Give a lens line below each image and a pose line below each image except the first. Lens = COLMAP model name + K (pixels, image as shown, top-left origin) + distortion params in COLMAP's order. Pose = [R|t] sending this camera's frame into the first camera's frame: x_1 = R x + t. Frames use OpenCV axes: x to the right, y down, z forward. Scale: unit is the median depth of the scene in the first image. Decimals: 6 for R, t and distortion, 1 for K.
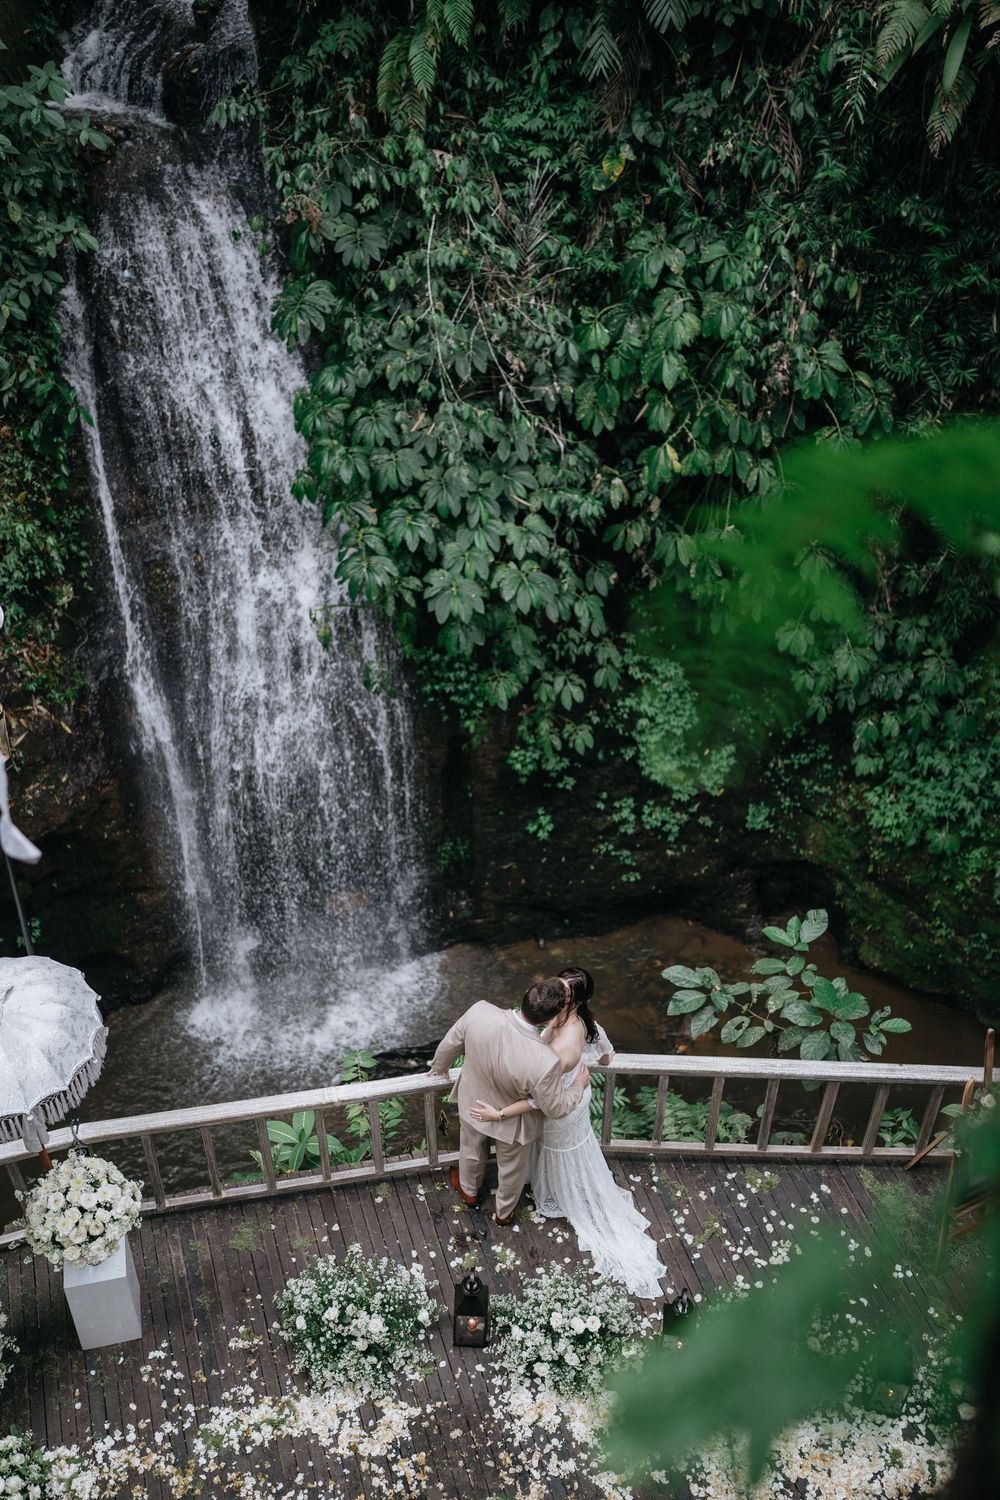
lens RADIAL K [[1423.5, 0, 500.0], [0, 1423.5, 750.0], [0, 0, 1]] dist [-0.058824, 0.150420]
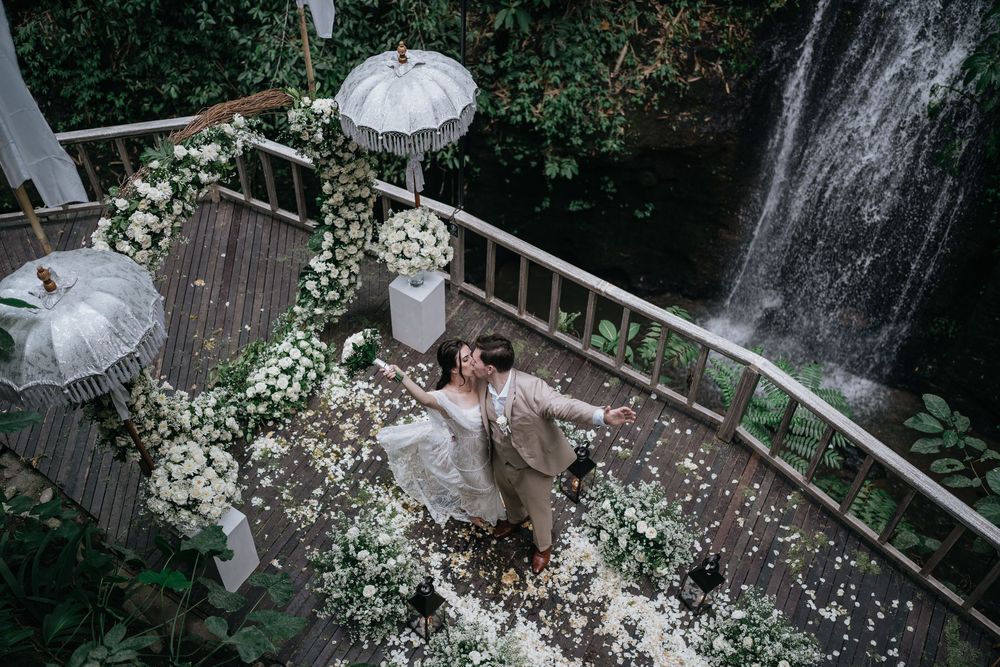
lens RADIAL K [[949.0, 0, 500.0], [0, 949.0, 333.5], [0, 0, 1]] dist [-0.058824, 0.150420]
pose [[0.690574, 0.542561, -0.478263, 0.254564], [-0.468802, 0.839323, 0.275249, 0.076358], [0.550756, 0.034131, 0.833968, 0.190608]]
